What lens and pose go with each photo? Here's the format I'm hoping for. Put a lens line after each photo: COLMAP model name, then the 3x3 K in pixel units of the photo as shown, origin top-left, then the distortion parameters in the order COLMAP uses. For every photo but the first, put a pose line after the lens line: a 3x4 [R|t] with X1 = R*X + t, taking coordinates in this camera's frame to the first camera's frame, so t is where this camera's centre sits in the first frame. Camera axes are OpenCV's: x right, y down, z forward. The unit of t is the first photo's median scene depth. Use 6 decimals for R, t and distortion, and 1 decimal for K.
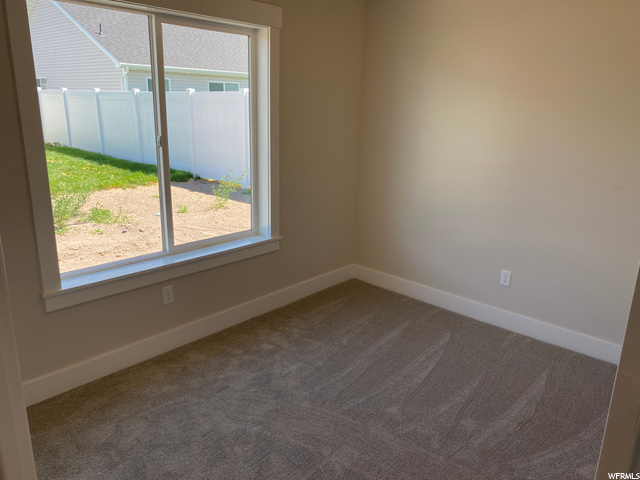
lens RADIAL K [[485.6, 0, 320.0], [0, 485.6, 240.0], [0, 0, 1]] dist [-0.001504, -0.107878]
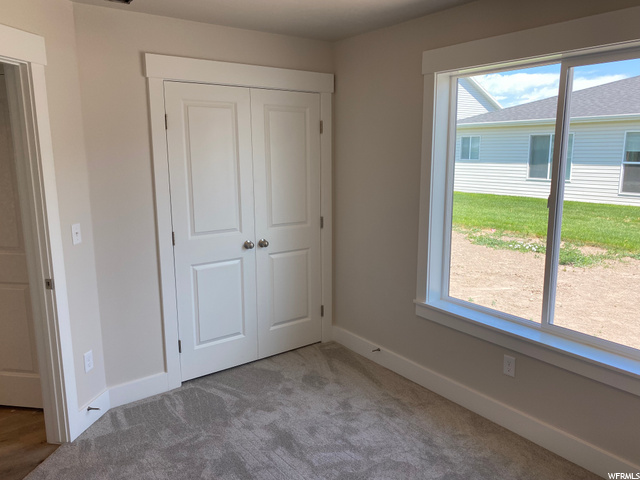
lens RADIAL K [[489.2, 0, 322.5], [0, 489.2, 238.8], [0, 0, 1]] dist [0.062424, -0.073538]
pose [[-0.208091, 0.140828, -0.967918, 0.625197], [-0.272625, 0.942013, 0.195670, -0.197260], [0.939347, 0.304596, -0.157631, 0.750952]]
